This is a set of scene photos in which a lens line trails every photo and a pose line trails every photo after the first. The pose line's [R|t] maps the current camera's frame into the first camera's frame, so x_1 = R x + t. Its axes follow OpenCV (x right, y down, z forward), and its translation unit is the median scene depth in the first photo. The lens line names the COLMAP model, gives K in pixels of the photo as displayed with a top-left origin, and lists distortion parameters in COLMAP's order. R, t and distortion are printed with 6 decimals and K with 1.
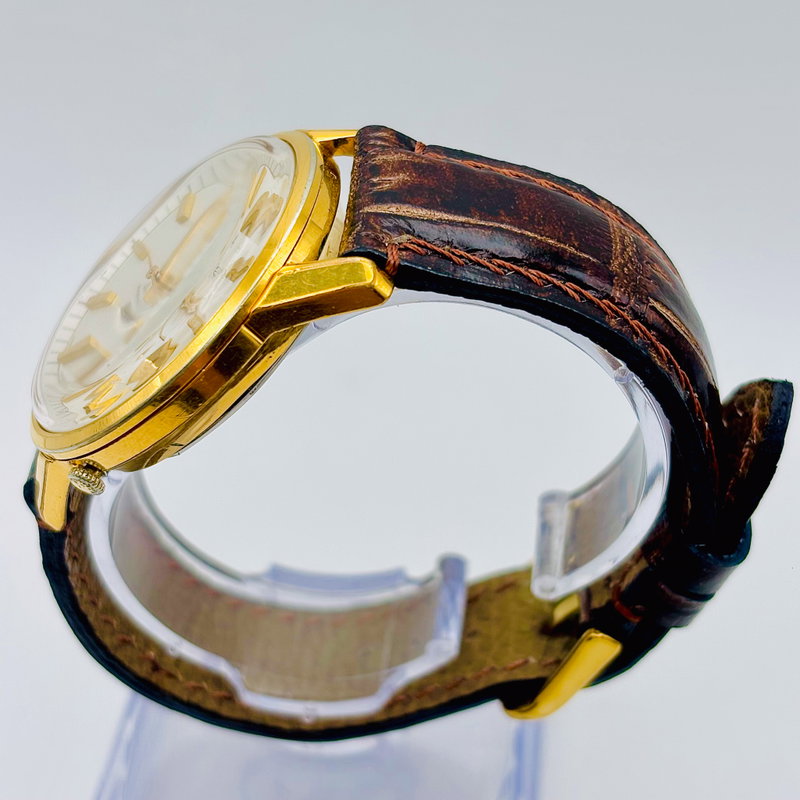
lens RADIAL K [[1653.6, 0, 400.0], [0, 1653.6, 400.0], [0, 0, 1]] dist [0.417392, -0.162095]
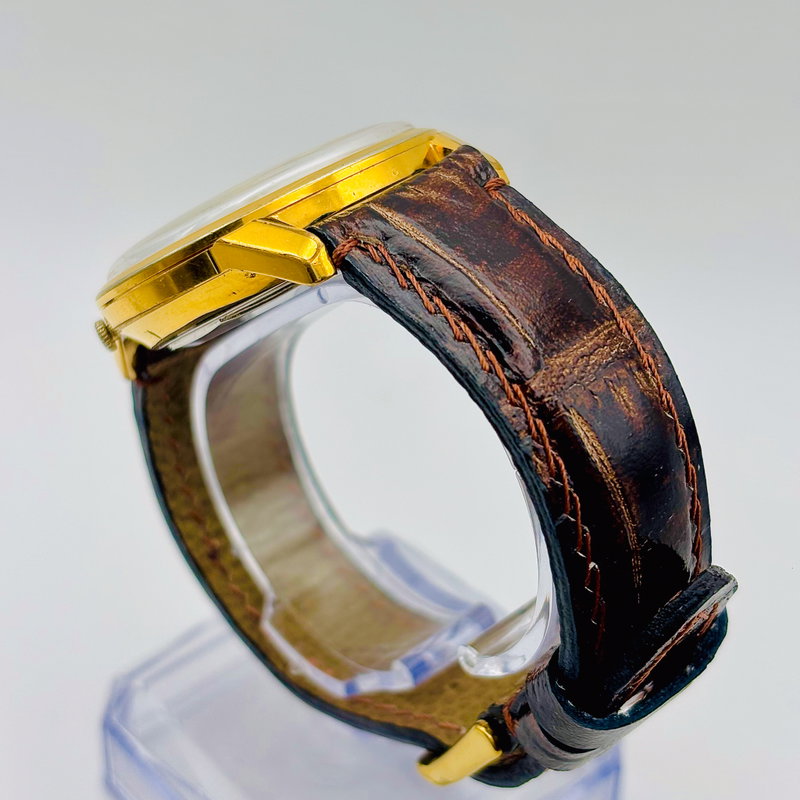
lens RADIAL K [[1653.6, 0, 400.0], [0, 1653.6, 400.0], [0, 0, 1]] dist [0.417392, -0.162095]
pose [[0.756233, 0.437918, -0.486148, 0.437842], [-0.450881, 0.887208, 0.097817, -0.093060], [0.474150, 0.145223, 0.868385, 0.107842]]
